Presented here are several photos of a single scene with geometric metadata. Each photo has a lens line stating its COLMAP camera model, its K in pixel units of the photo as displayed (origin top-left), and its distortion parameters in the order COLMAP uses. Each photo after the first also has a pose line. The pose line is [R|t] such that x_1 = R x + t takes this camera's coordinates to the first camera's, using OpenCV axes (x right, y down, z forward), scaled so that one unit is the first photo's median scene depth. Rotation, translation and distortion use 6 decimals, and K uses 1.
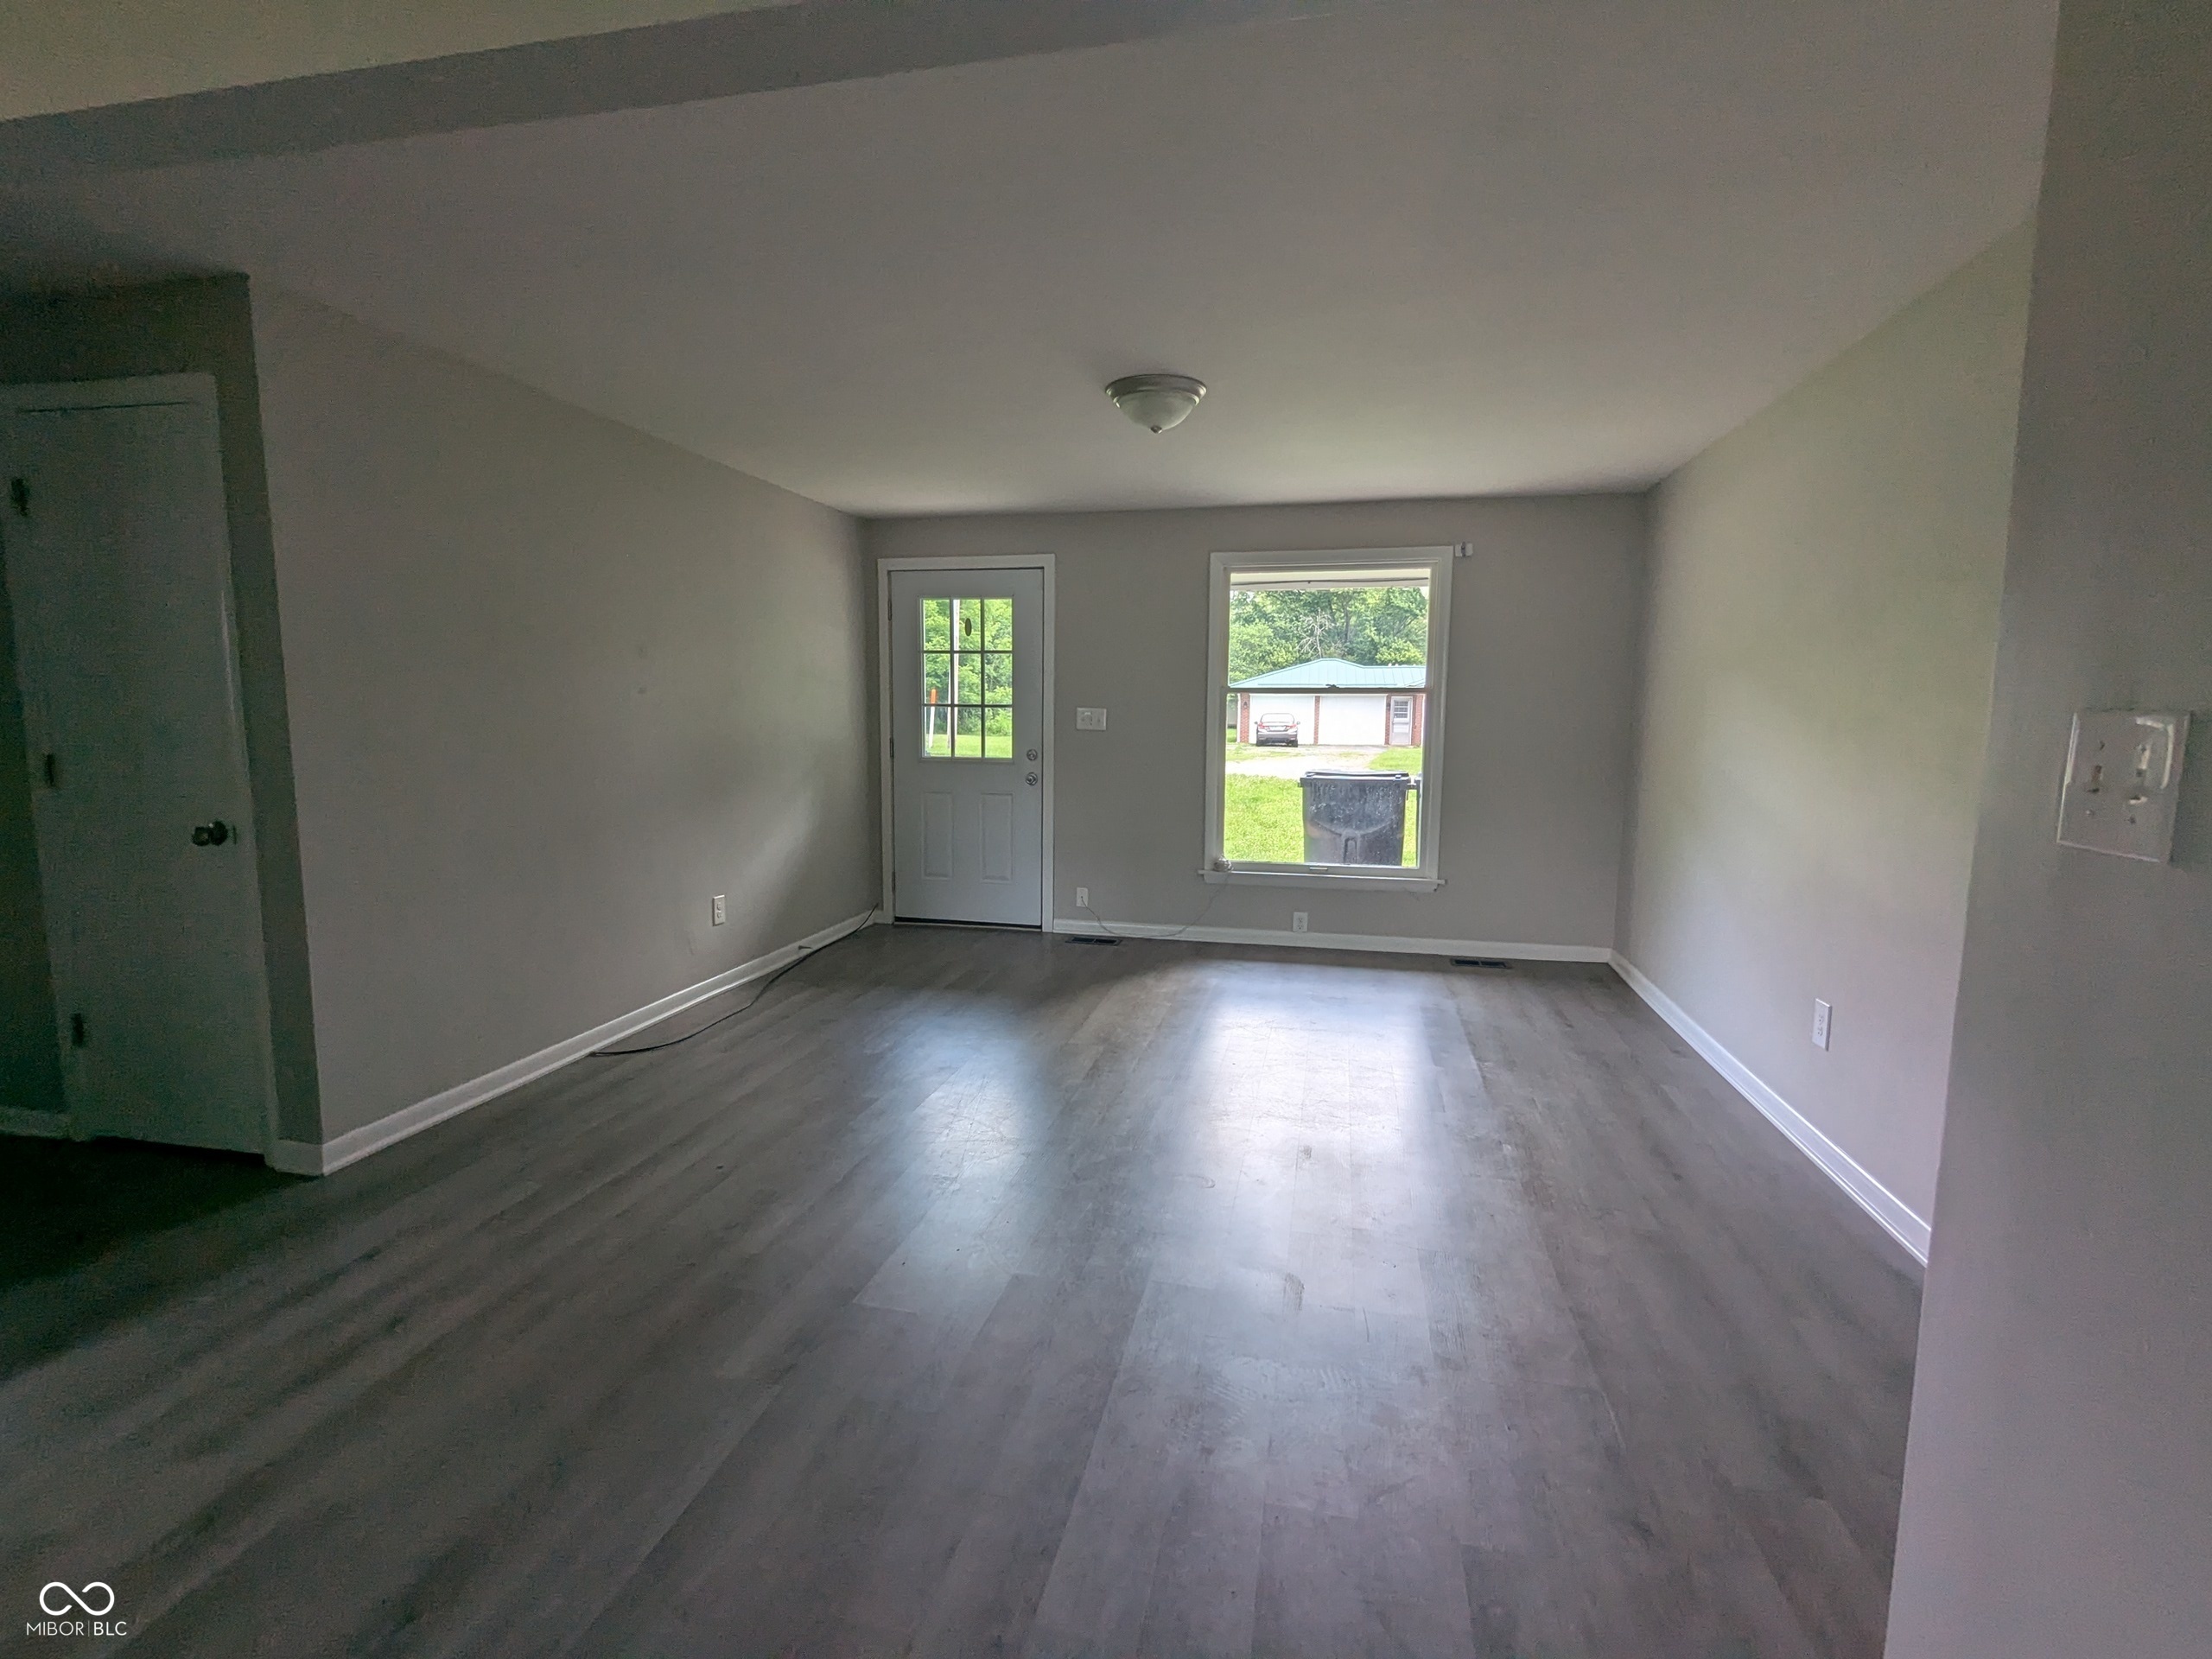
lens RADIAL K [[1042.8, 0, 1112.9], [0, 1042.8, 837.4], [0, 0, 1]] dist [0.003848, 0.000368]
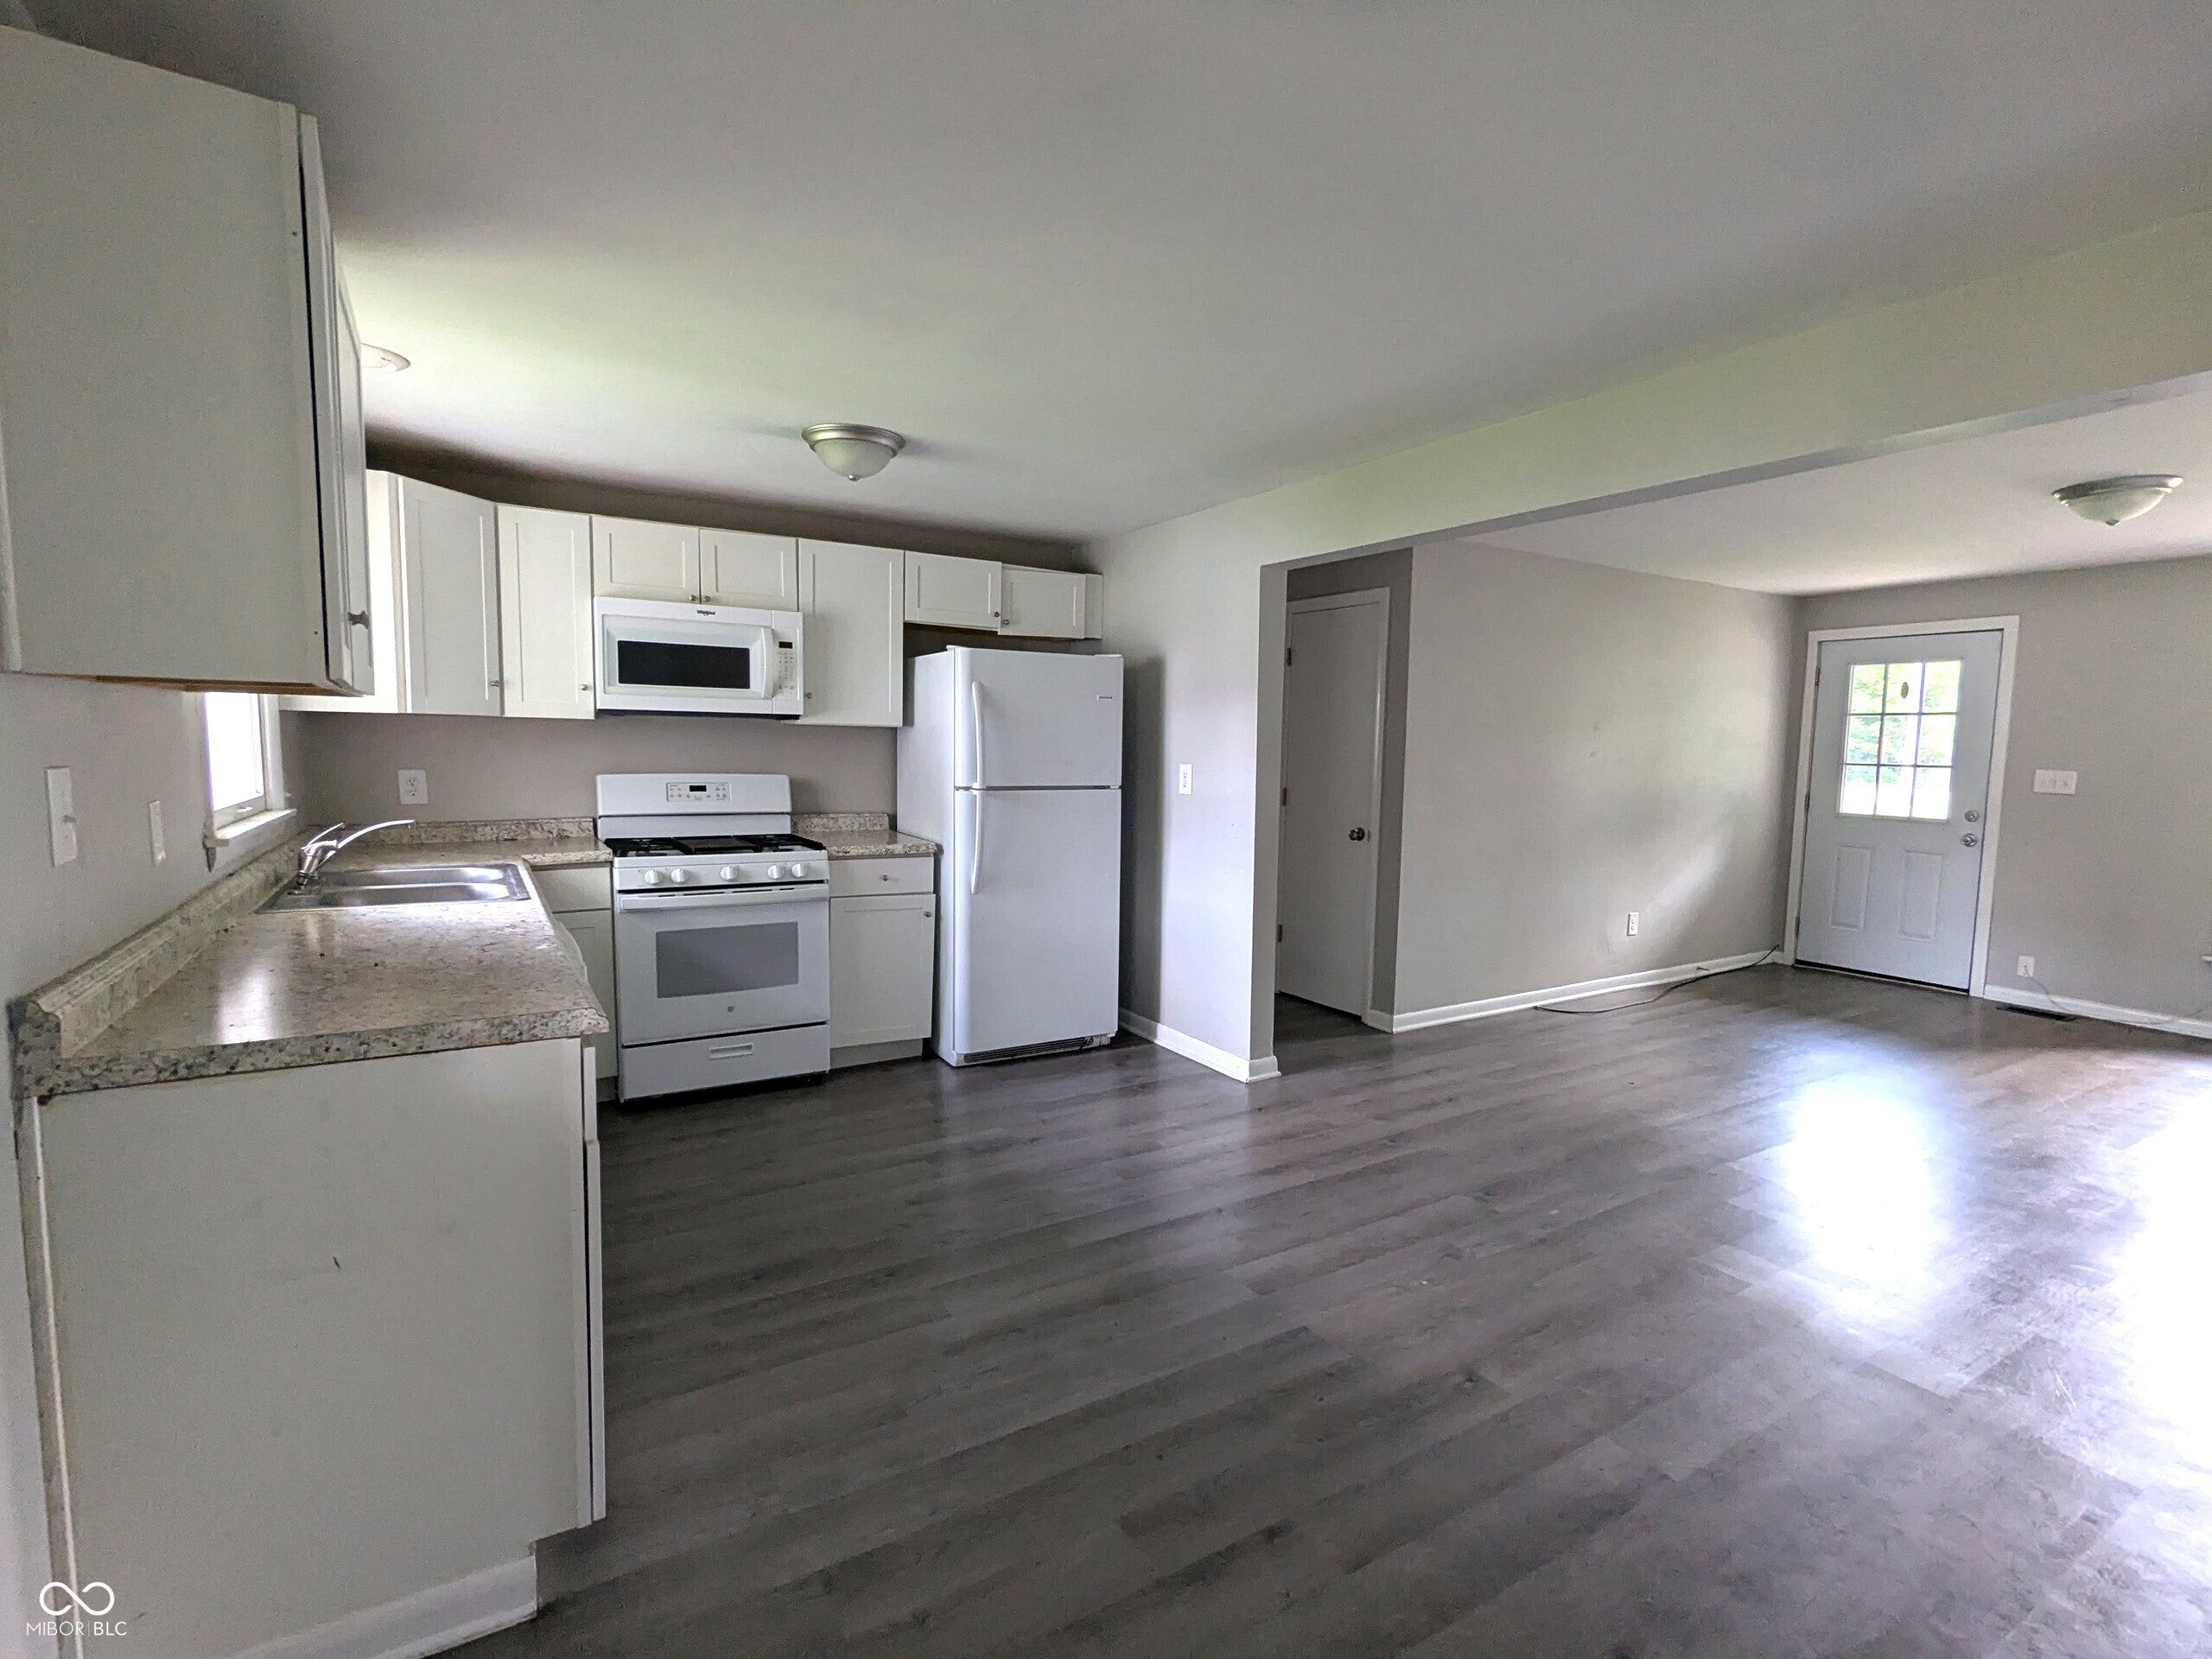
lens RADIAL K [[1042.8, 0, 1106.5], [0, 1042.8, 837.6], [0, 0, 1]] dist [0.003848, 0.000368]
pose [[0.689261, 0.067029, -0.721406, 0.100407], [-0.097850, 0.995201, -0.001022, 0.031001], [0.717875, 0.071294, 0.692512, -0.381318]]
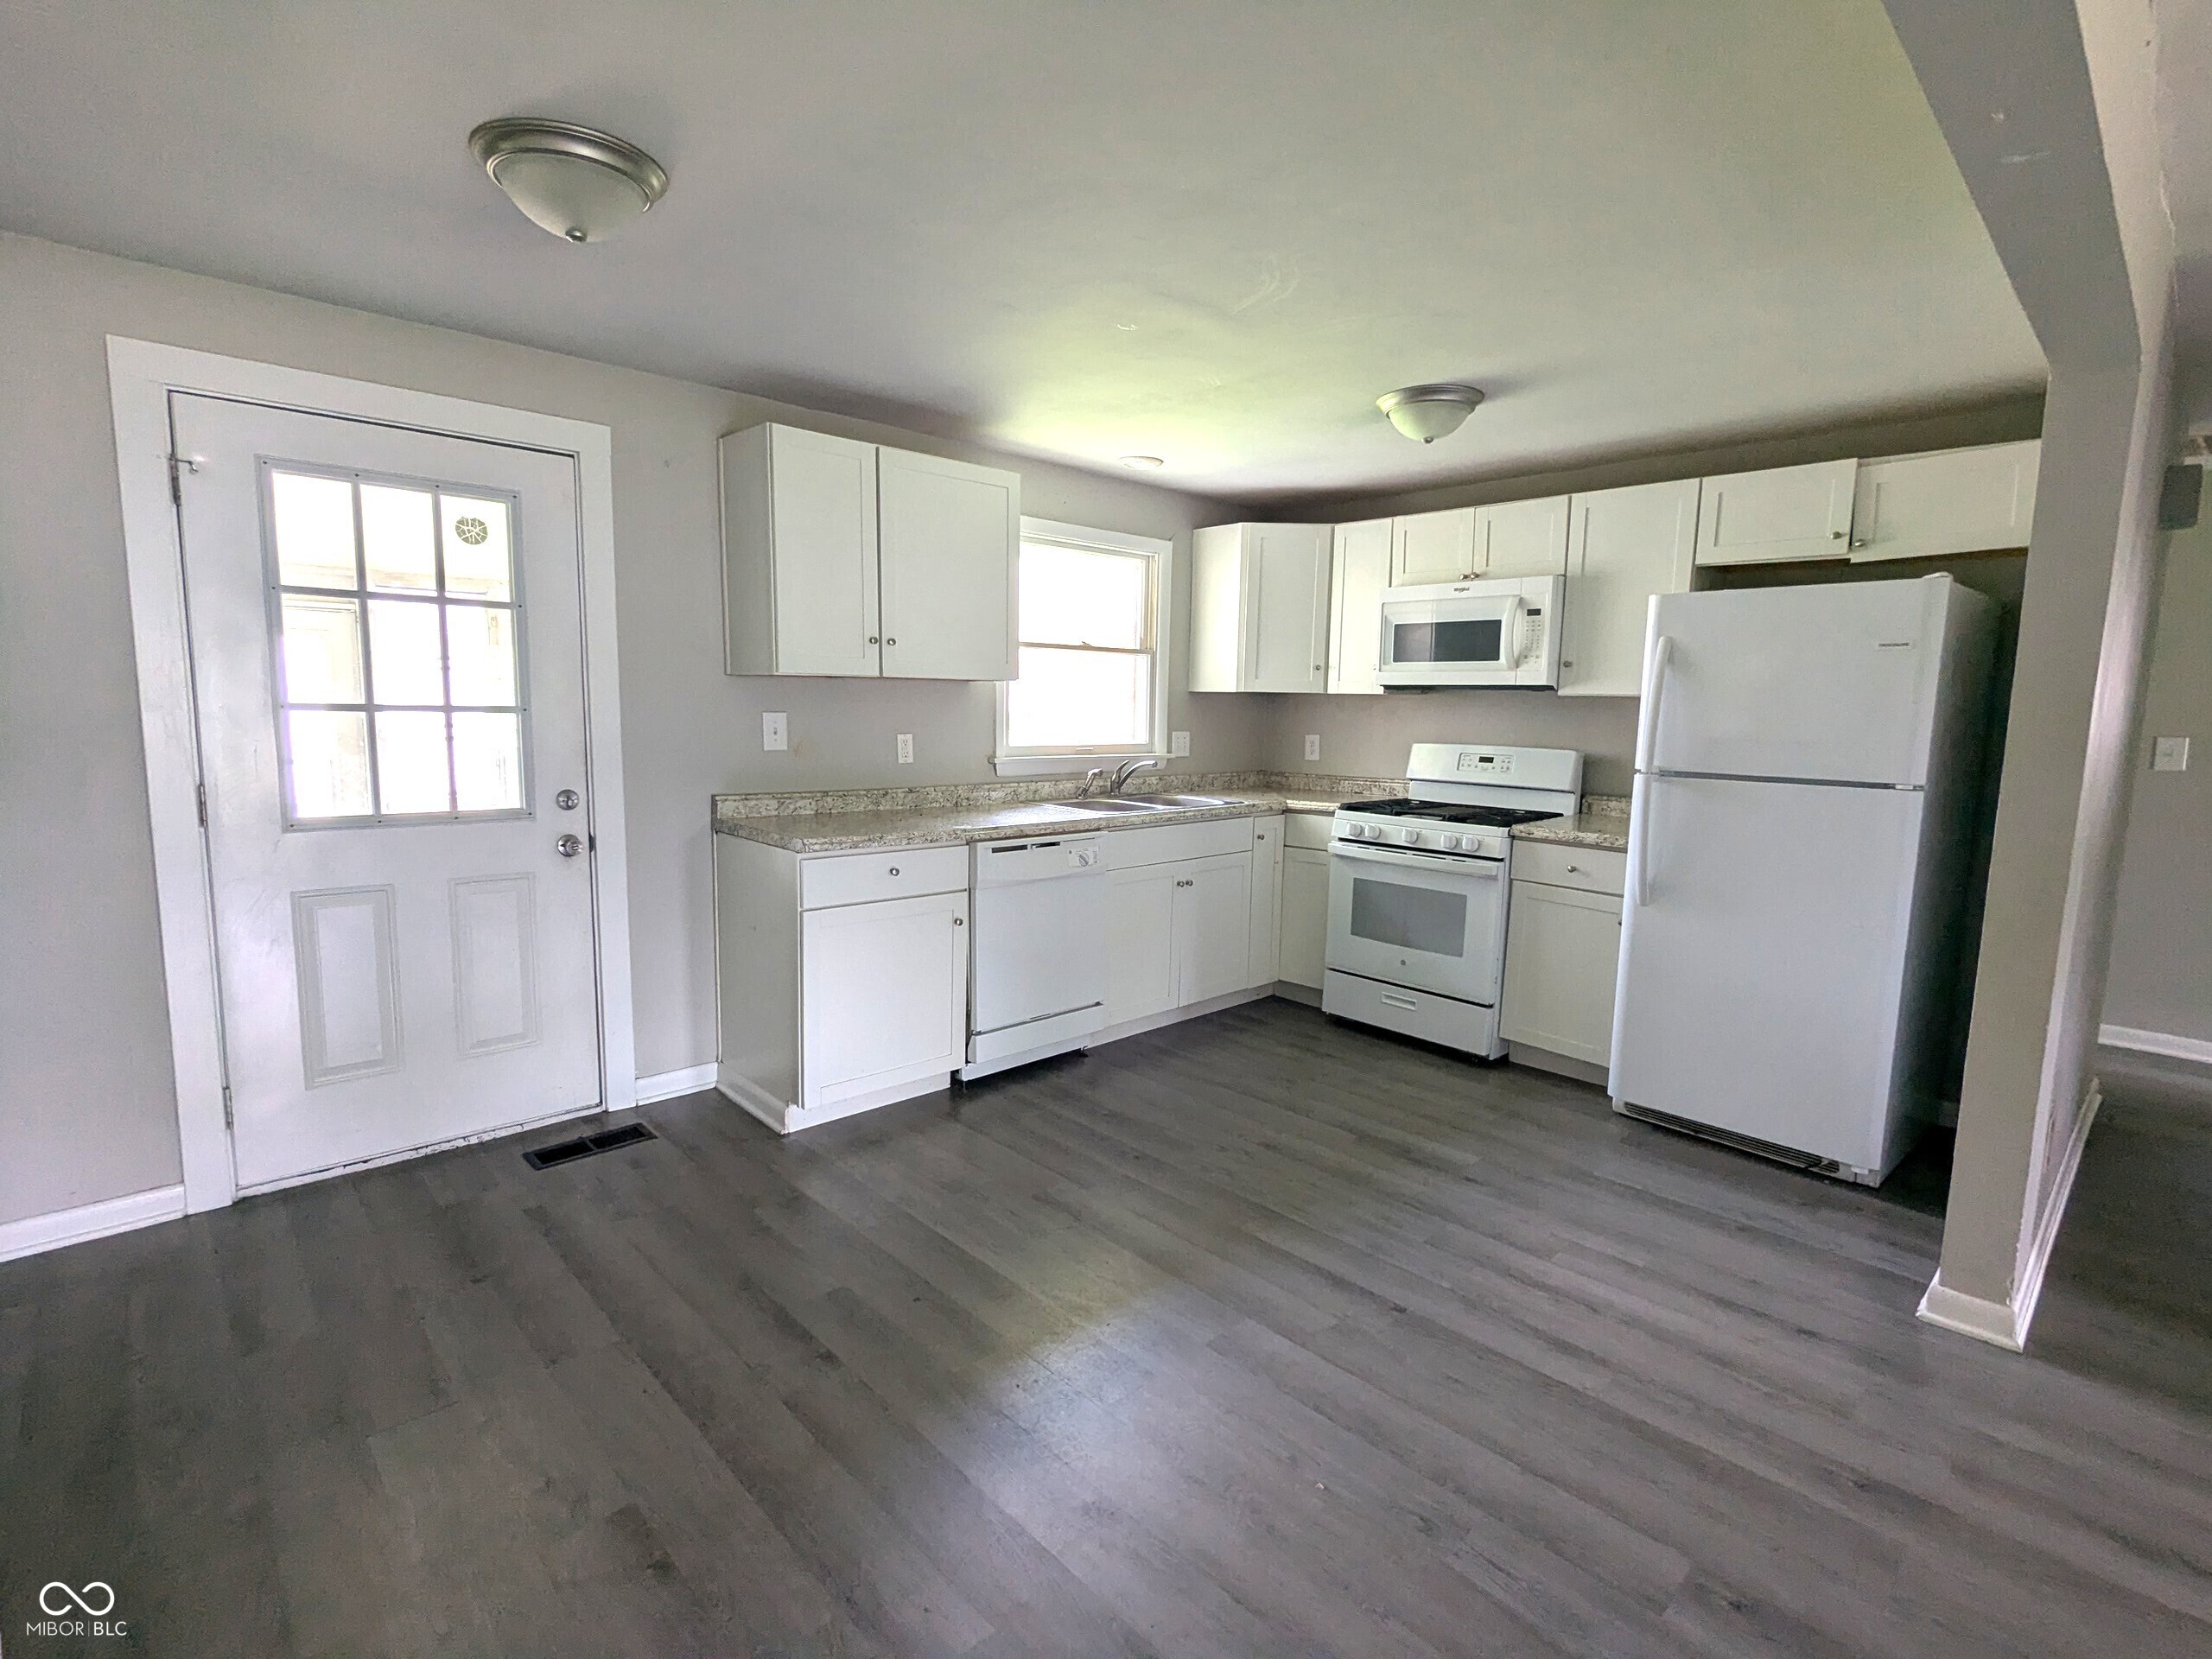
lens RADIAL K [[1042.8, 0, 1101.7], [0, 1042.8, 837.5], [0, 0, 1]] dist [0.003848, 0.000368]
pose [[-0.564122, 0.084438, -0.821362, 0.177976], [-0.126053, 0.974290, 0.186734, -0.050648], [0.816013, 0.208876, -0.538975, 0.305764]]
